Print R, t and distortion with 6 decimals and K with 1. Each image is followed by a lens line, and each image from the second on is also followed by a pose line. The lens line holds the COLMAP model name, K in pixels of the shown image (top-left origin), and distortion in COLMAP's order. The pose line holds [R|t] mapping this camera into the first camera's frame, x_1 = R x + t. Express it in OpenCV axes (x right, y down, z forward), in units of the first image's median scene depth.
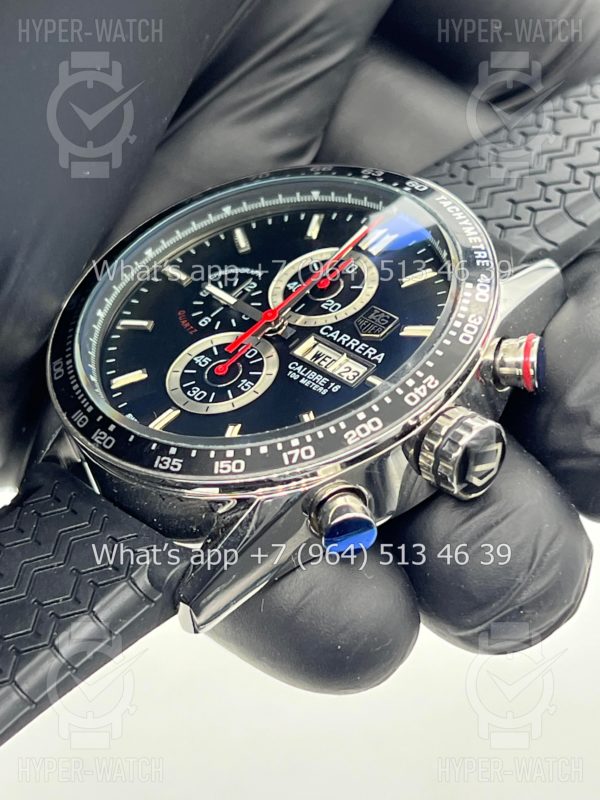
lens RADIAL K [[1910.5, 0, 297.5], [0, 1910.5, 400.2], [0, 0, 1]] dist [0.207467, 0.000000]
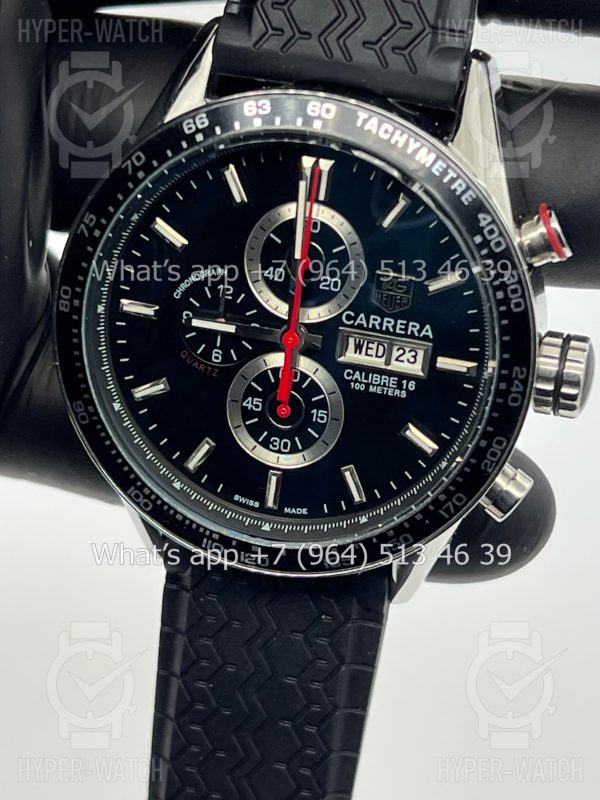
lens RADIAL K [[1910.5, 0, 288.6], [0, 1910.5, 419.2], [0, 0, 1]] dist [0.207467, 0.000000]
pose [[0.794962, -0.600010, -0.089577, 0.047521], [0.444757, 0.475998, 0.758694, -0.767831], [-0.412585, -0.642973, 0.645259, 0.382419]]
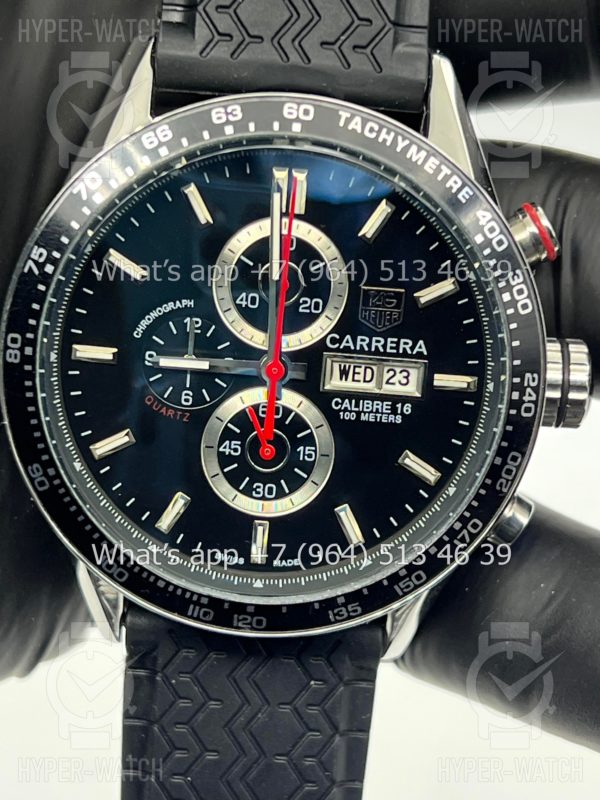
lens RADIAL K [[1910.5, 0, 297.5], [0, 1910.5, 419.4], [0, 0, 1]] dist [0.207467, 0.000000]
pose [[0.724648, -0.674926, 0.139140, -0.145178], [0.313431, 0.502619, 0.805689, -0.742152], [-0.613715, -0.540231, 0.575765, 0.511131]]
